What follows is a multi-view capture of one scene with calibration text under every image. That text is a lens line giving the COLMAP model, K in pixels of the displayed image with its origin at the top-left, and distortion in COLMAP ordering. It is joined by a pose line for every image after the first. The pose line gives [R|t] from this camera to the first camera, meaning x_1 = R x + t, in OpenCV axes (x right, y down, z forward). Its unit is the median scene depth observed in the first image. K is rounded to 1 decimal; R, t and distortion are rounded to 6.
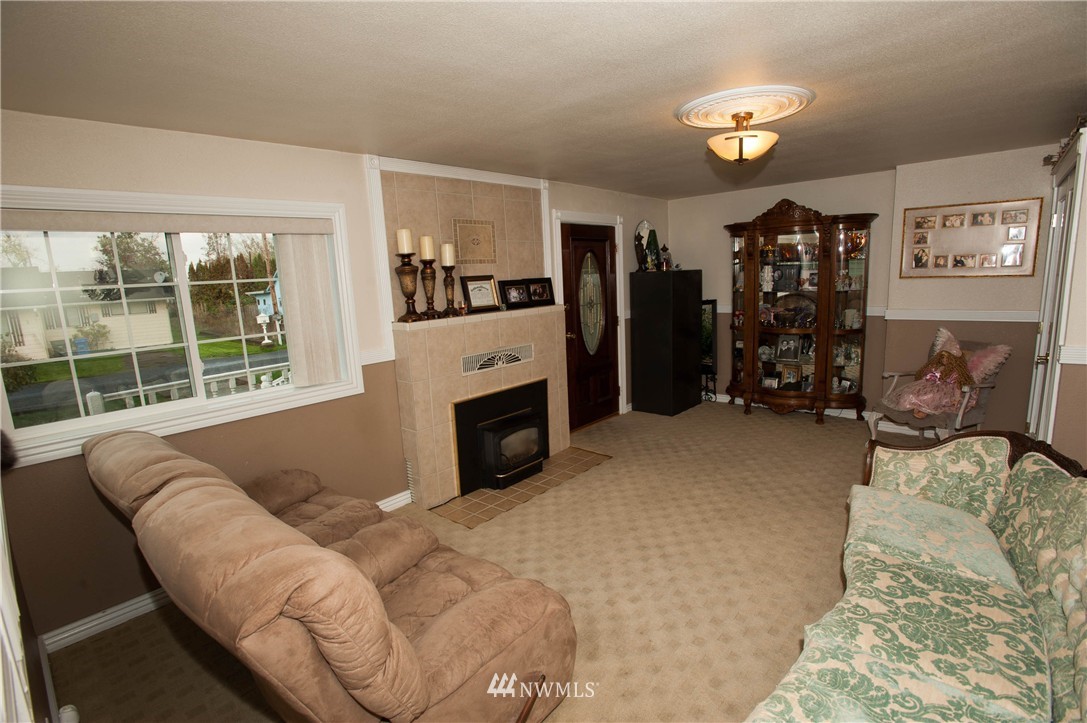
lens RADIAL K [[522.6, 0, 550.9], [0, 522.6, 367.5], [0, 0, 1]] dist [-0.032154, 0.000086]
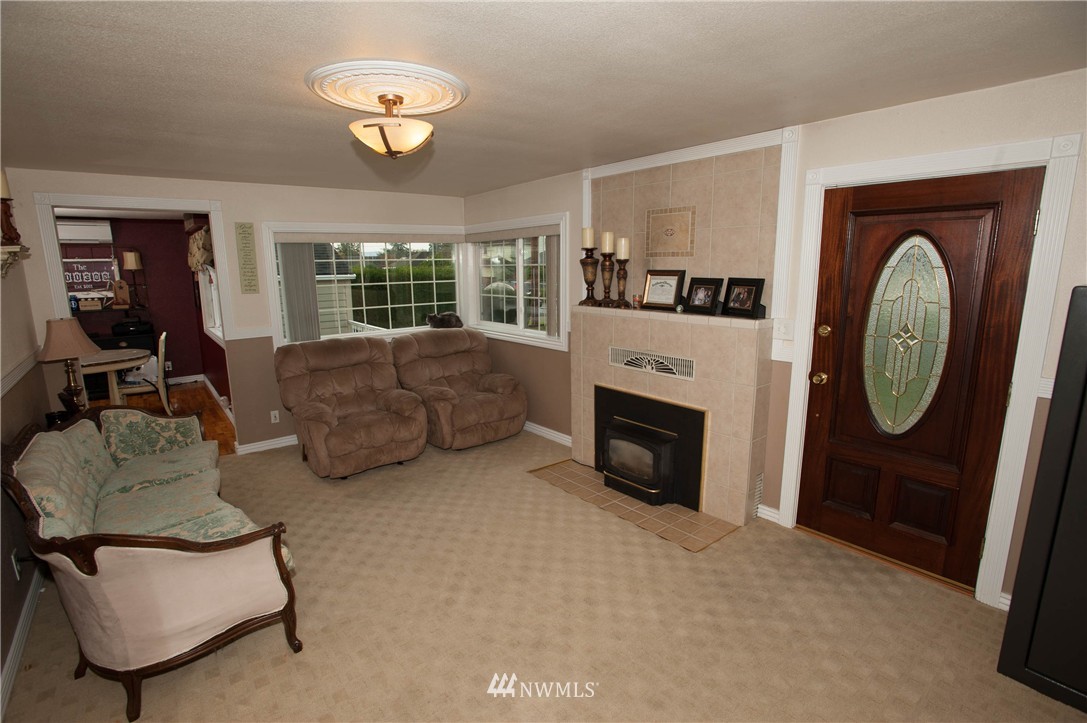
lens RADIAL K [[522.6, 0, 550.9], [0, 522.6, 367.5], [0, 0, 1]] dist [-0.032154, 0.000086]
pose [[-0.153983, 0.240738, -0.958298, 0.871501], [-0.160064, 0.950977, 0.264618, -0.241178], [0.975023, 0.194135, -0.107901, 1.013626]]
